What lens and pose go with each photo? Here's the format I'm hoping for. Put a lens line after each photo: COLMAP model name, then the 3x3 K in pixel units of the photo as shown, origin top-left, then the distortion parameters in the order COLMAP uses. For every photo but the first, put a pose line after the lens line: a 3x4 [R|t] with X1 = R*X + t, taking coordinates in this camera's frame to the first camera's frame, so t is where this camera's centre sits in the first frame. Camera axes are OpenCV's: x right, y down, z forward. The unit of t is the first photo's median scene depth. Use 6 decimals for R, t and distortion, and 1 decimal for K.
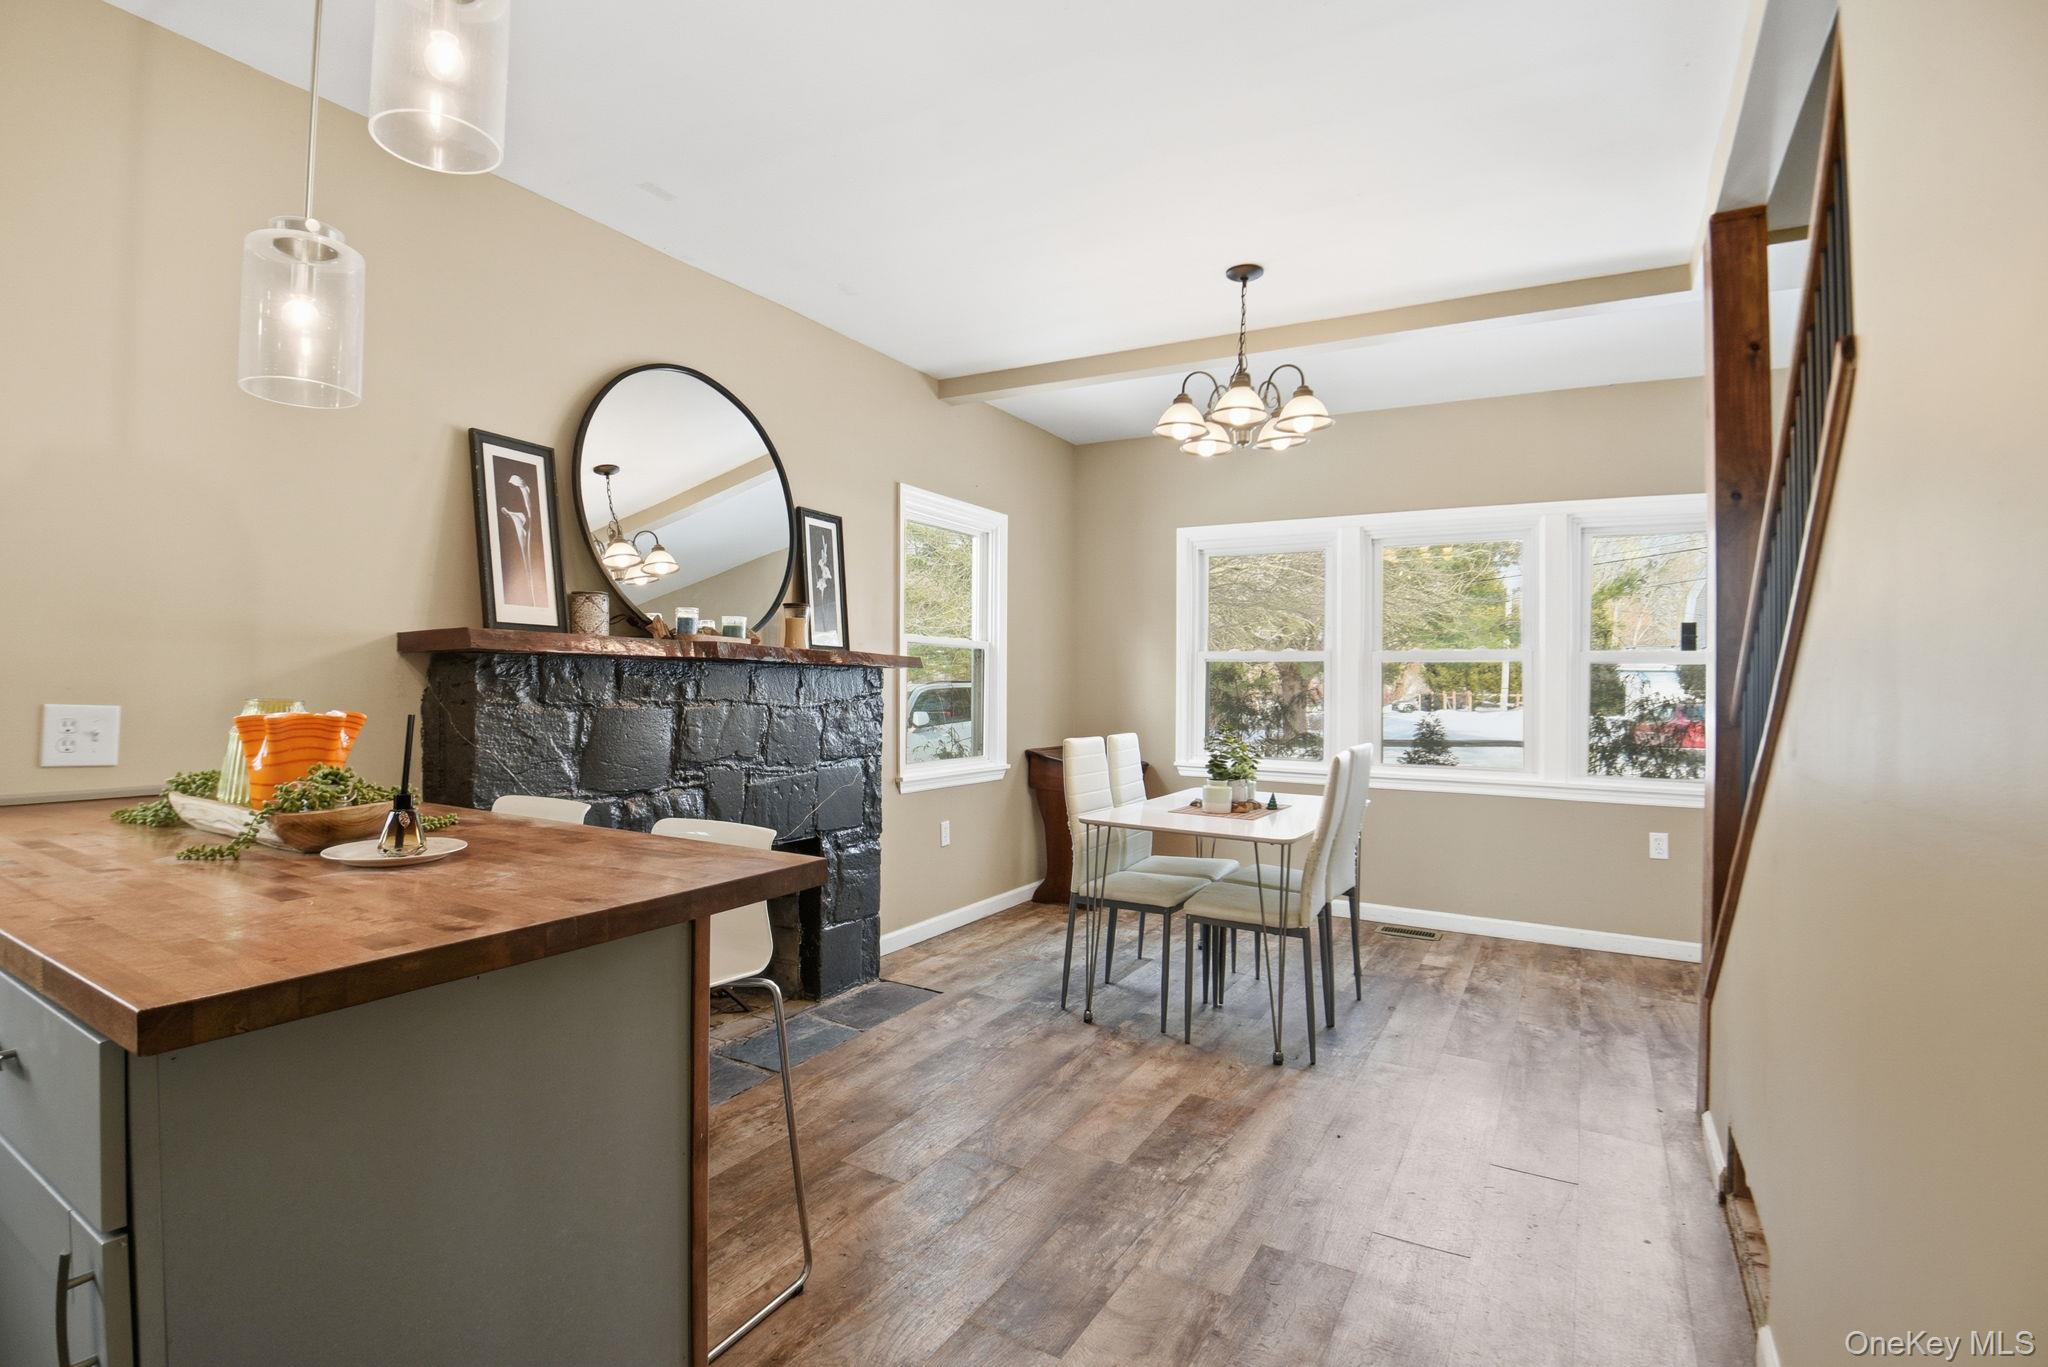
lens RADIAL K [[974.6, 0, 1005.5], [0, 974.6, 679.2], [0, 0, 1]] dist [-0.000472, -0.034644]
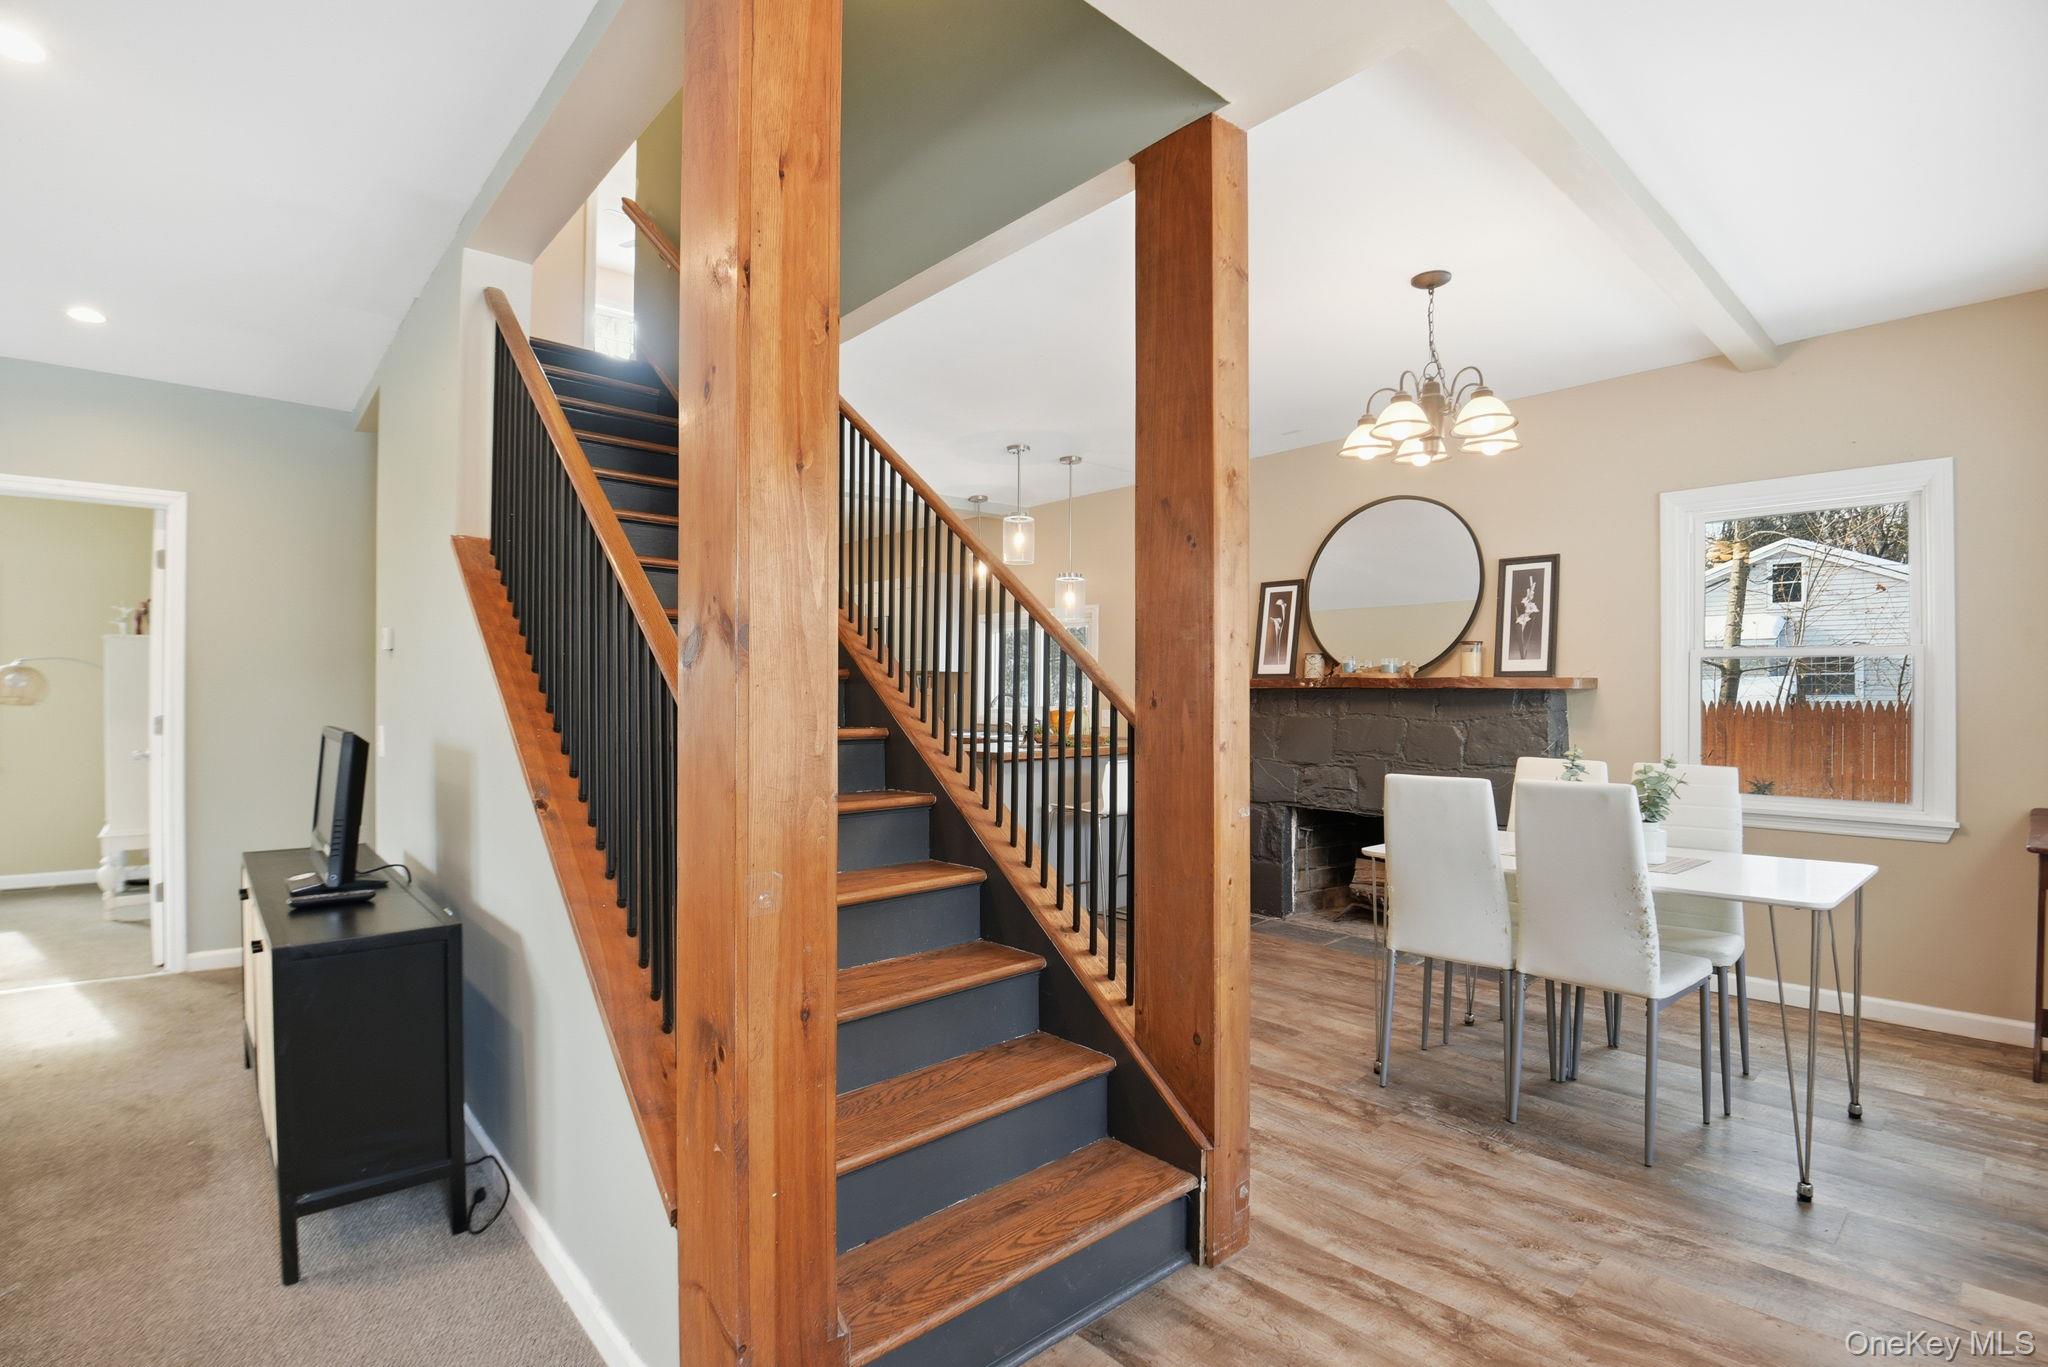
lens RADIAL K [[961.4, 0, 999.6], [0, 961.4, 691.2], [0, 0, 1]] dist [-0.000357, -0.022276]
pose [[-0.312285, -0.020035, -0.949777, 1.228446], [-0.002353, 0.999791, -0.020316, 0.016270], [0.949985, -0.004110, -0.312267, 0.845116]]
